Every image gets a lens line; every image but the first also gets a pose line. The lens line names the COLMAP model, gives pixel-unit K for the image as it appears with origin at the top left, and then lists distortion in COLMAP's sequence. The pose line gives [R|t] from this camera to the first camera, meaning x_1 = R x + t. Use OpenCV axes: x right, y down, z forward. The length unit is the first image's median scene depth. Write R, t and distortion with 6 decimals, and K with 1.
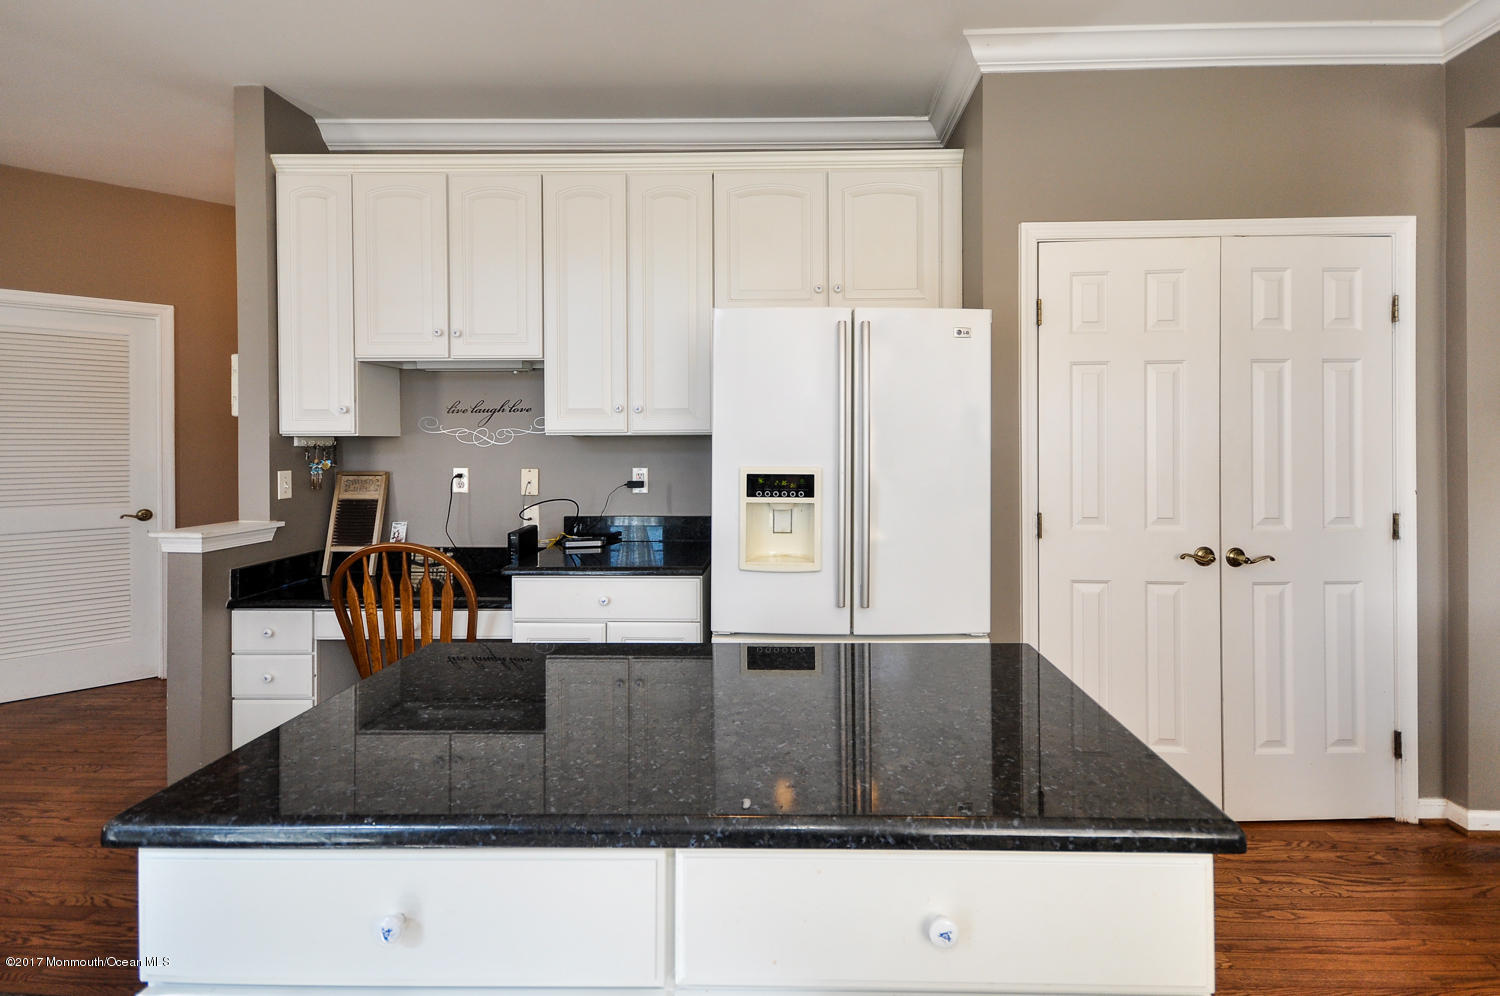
lens RADIAL K [[665.0, 0, 780.8], [0, 665.0, 446.5], [0, 0, 1]] dist [0.012207, -0.004587]
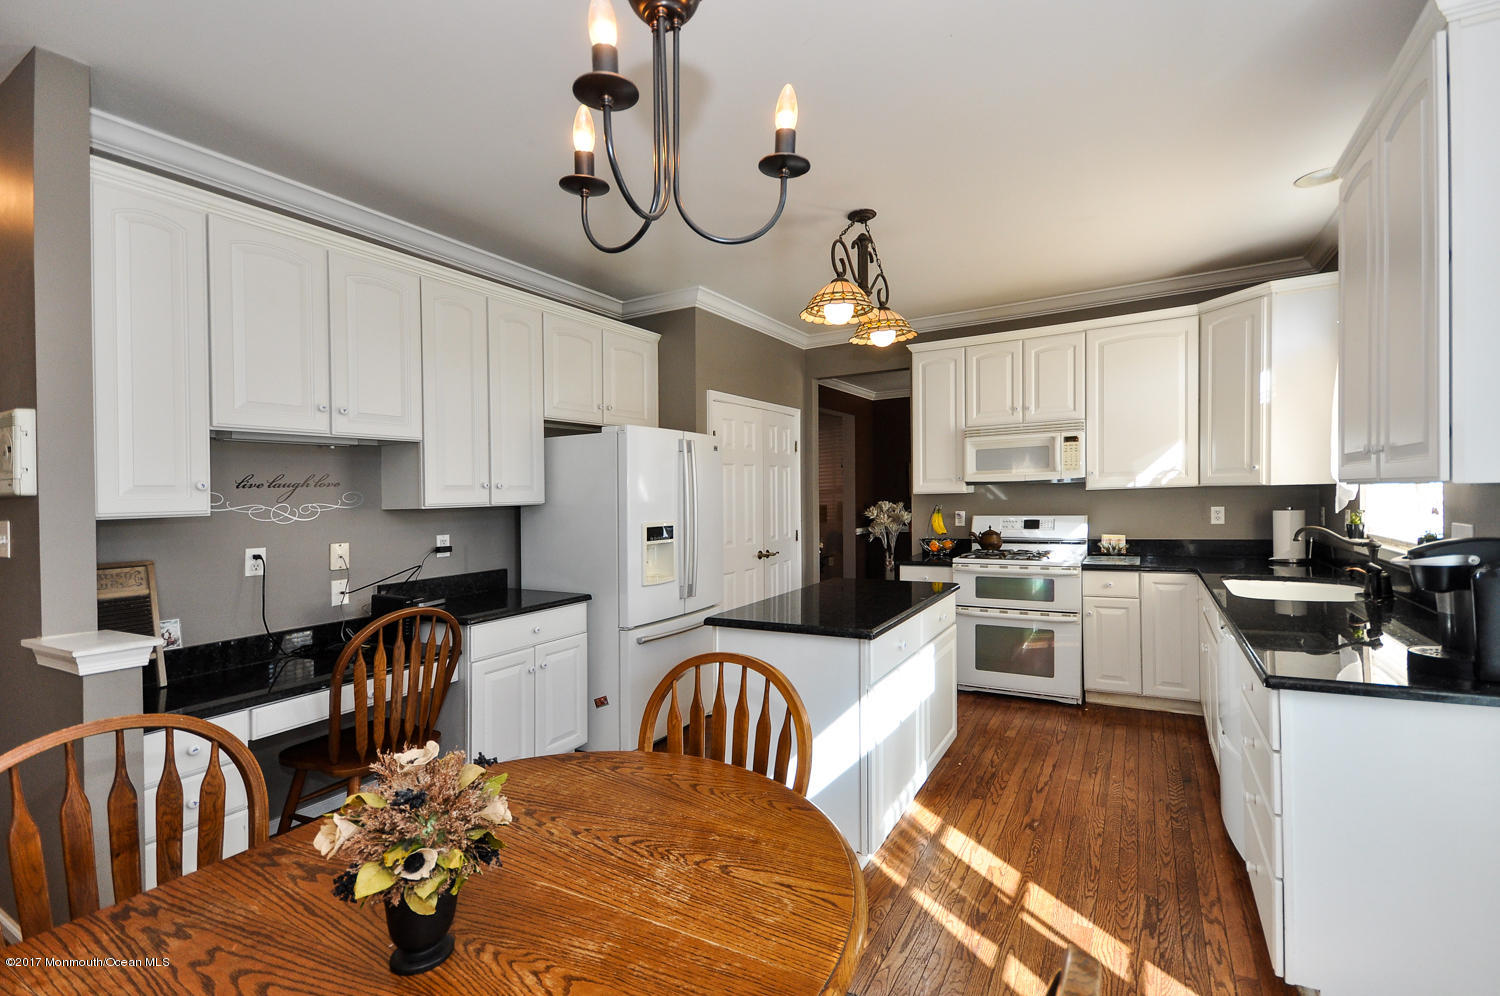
lens RADIAL K [[665.0, 0, 713.2], [0, 665.0, 532.1], [0, 0, 1]] dist [0.012207, -0.004587]
pose [[0.525239, -0.057634, 0.849001, -1.260910], [0.029480, 0.998337, 0.049534, -0.022419], [-0.850444, -0.000989, 0.526065, -0.008647]]
